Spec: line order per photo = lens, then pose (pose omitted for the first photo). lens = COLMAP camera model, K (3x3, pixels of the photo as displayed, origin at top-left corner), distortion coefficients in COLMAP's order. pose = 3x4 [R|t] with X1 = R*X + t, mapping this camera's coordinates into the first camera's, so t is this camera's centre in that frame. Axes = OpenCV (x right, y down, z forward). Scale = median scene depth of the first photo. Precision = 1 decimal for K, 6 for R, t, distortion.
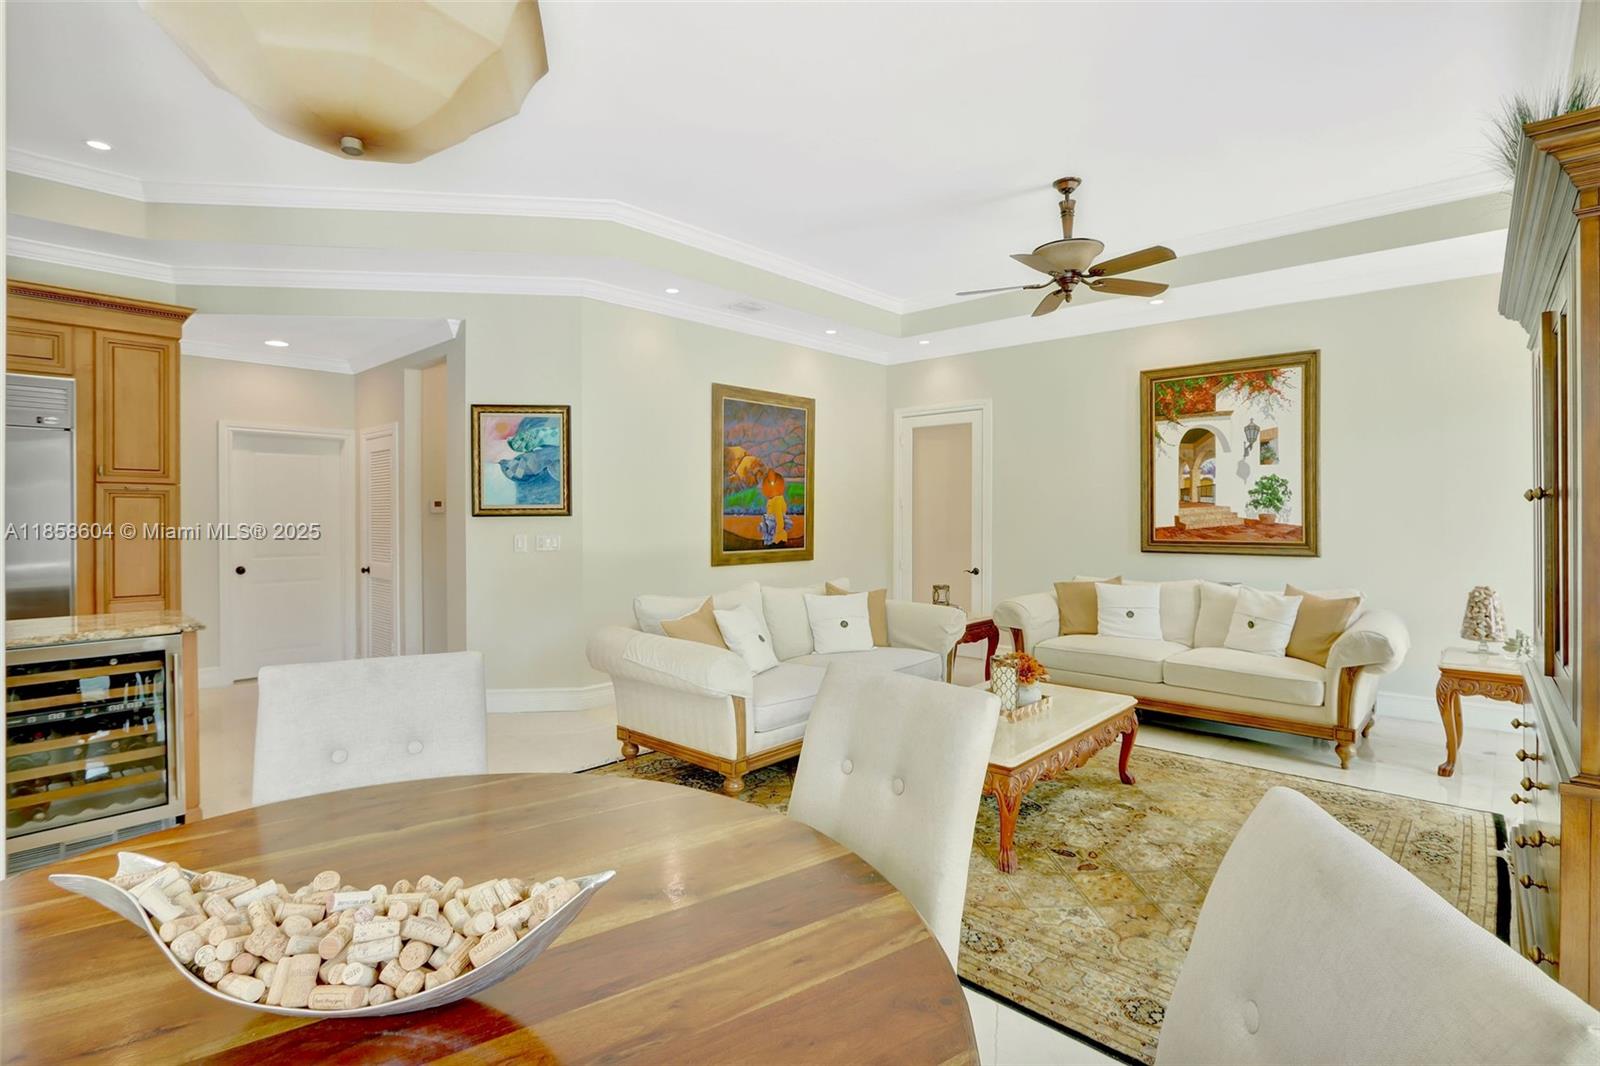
lens RADIAL K [[767.4, 0, 798.6], [0, 767.4, 520.7], [0, 0, 1]] dist [-0.009706, 0.000958]
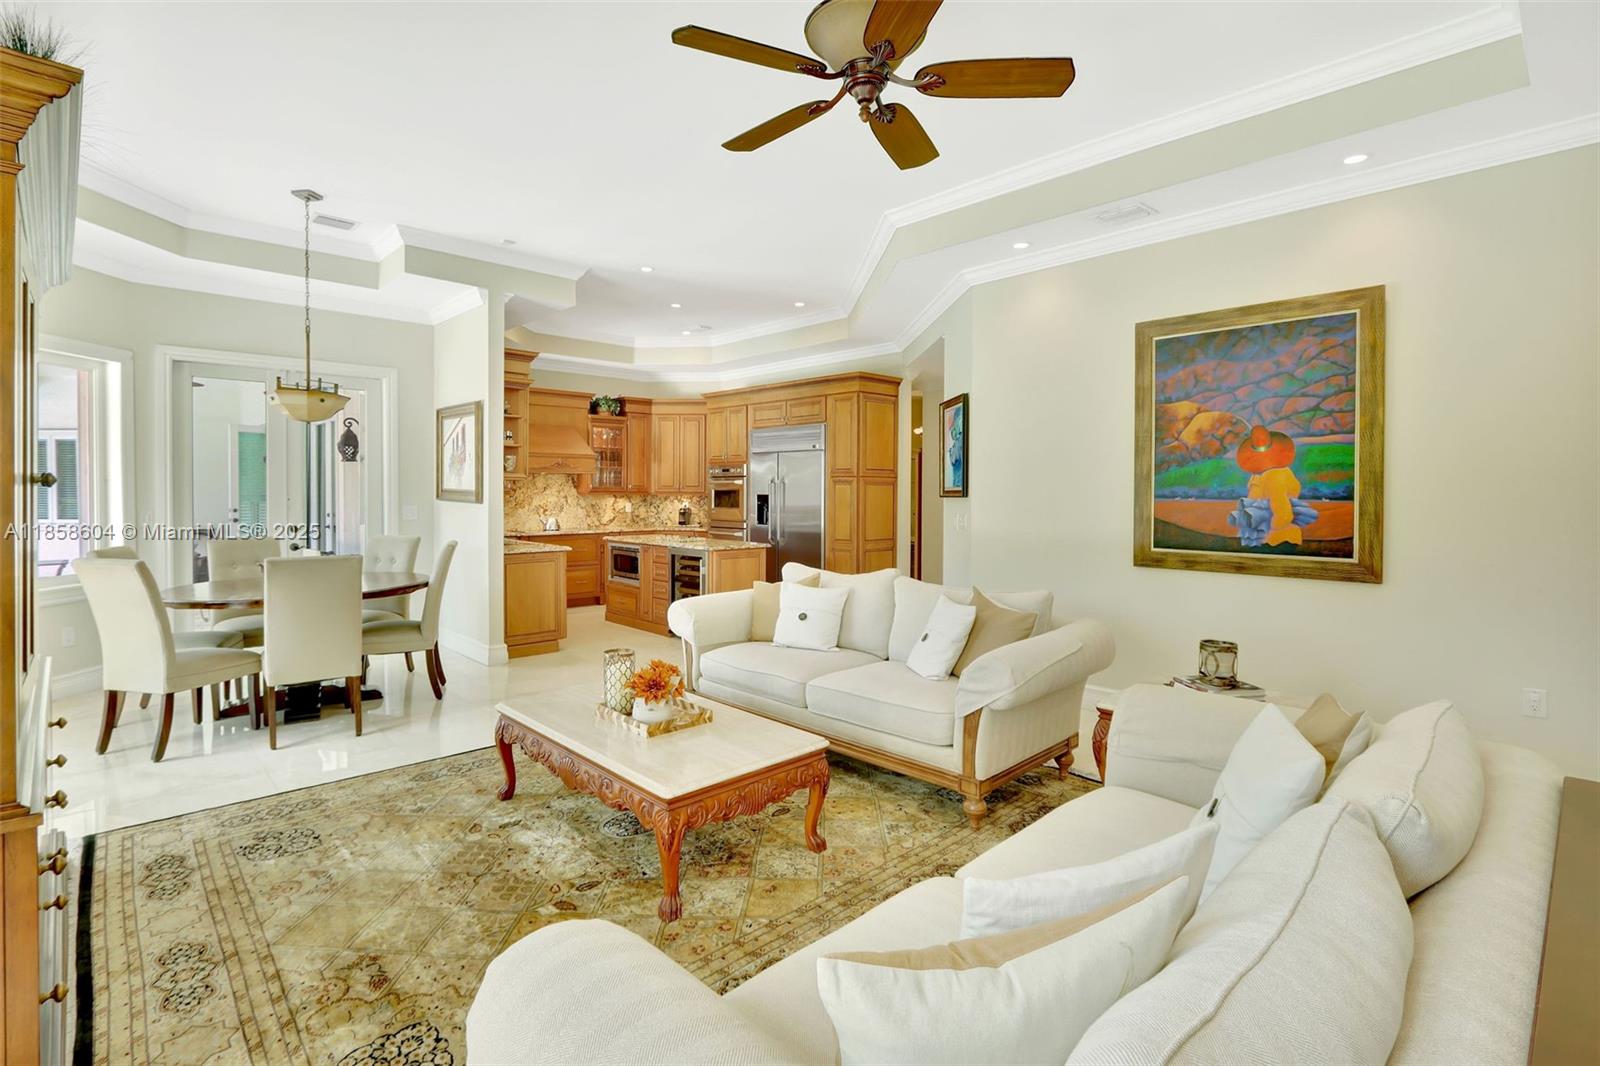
lens RADIAL K [[767.4, 0, 793.4], [0, 767.4, 499.6], [0, 0, 1]] dist [-0.009706, 0.000958]
pose [[-0.061004, 0.012270, -0.998062, 0.631445], [-0.009788, 0.999869, 0.012890, -0.011924], [0.998090, 0.010555, -0.060876, 0.674446]]
